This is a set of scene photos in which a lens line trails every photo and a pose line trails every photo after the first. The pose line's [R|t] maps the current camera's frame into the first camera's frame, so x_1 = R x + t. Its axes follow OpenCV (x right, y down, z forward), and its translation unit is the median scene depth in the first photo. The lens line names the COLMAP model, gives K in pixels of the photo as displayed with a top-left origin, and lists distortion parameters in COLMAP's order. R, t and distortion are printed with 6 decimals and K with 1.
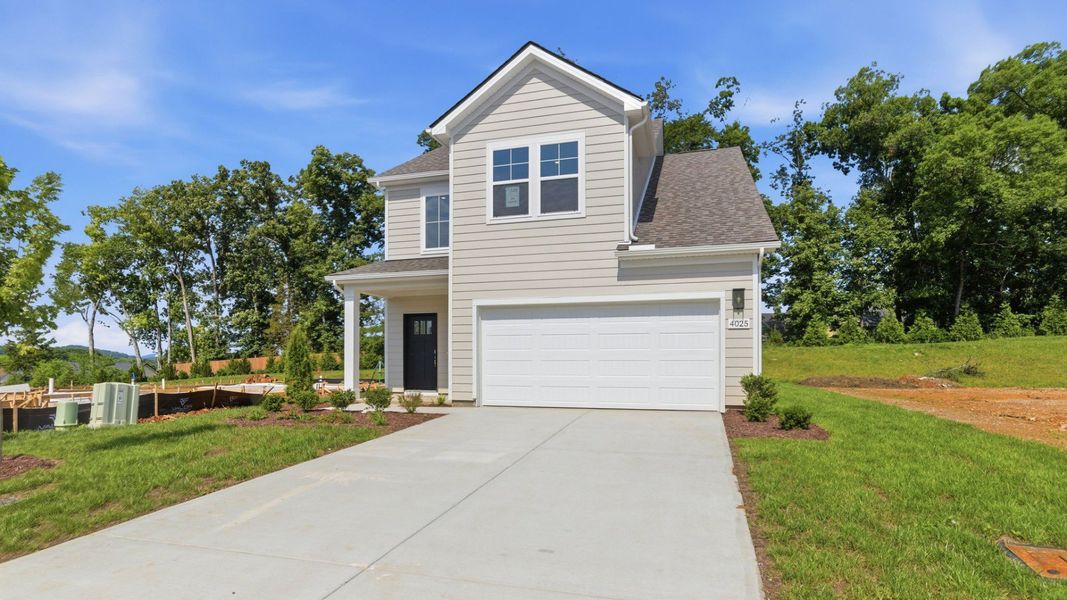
lens RADIAL K [[462.0, 0, 534.5], [0, 462.0, 275.8], [0, 0, 1]] dist [-0.001494, 0.000235]
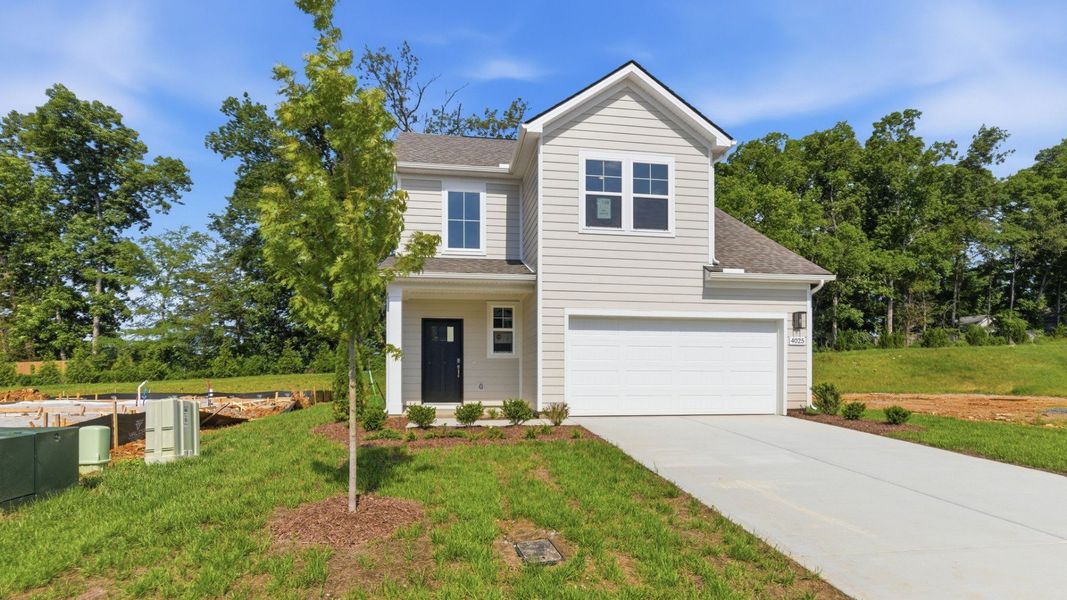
lens RADIAL K [[466.0, 0, 533.6], [0, 466.0, 289.7], [0, 0, 1]] dist [0.004489, 0.000540]
pose [[0.929367, 0.068712, 0.362706, -0.551273], [-0.071356, 0.997432, -0.006120, 0.023129], [-0.362195, -0.020193, 0.931883, 0.104650]]
